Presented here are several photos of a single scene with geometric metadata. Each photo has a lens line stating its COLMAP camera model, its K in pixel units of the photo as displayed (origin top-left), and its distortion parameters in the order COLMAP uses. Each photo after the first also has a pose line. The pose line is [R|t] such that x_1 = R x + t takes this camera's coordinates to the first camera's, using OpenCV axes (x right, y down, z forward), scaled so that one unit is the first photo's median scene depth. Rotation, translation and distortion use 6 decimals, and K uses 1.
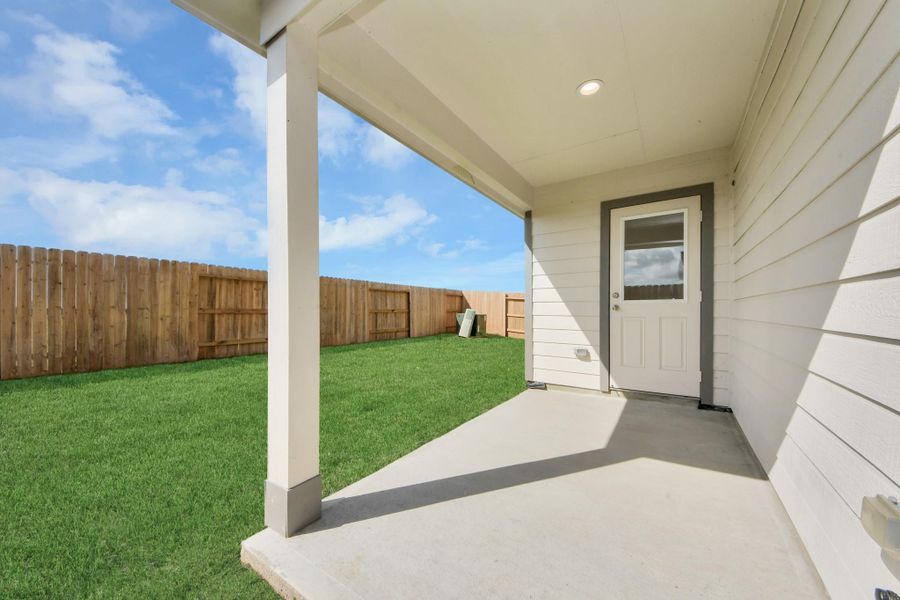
lens RADIAL K [[329.0, 0, 445.9], [0, 329.0, 302.6], [0, 0, 1]] dist [0.015940, -0.010862]
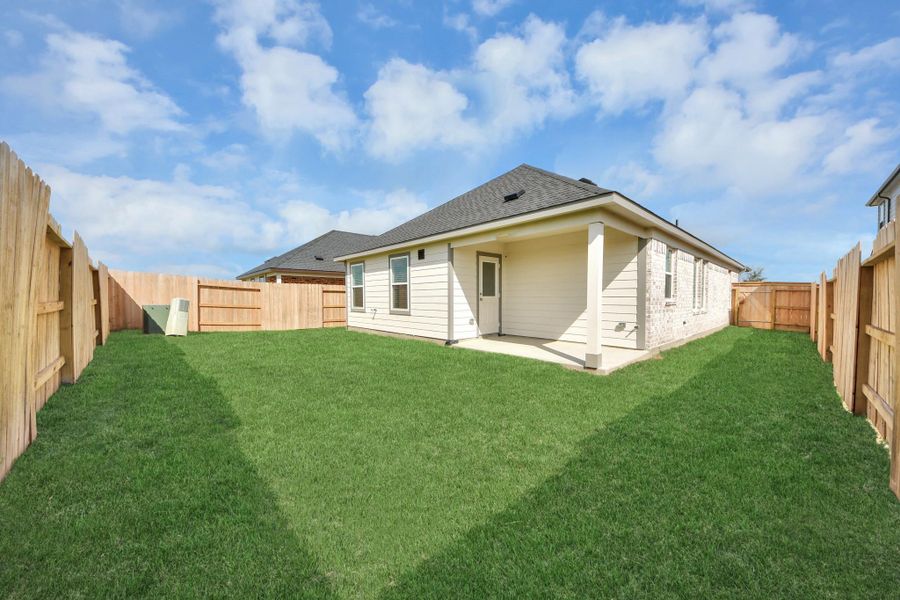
lens RADIAL K [[329.0, 0, 445.9], [0, 329.0, 302.6], [0, 0, 1]] dist [0.015940, -0.010862]
pose [[0.225062, -0.010512, 0.974288, -1.651347], [-0.025809, 0.999527, 0.016746, 0.004615], [-0.974003, -0.028914, 0.224684, 0.688895]]
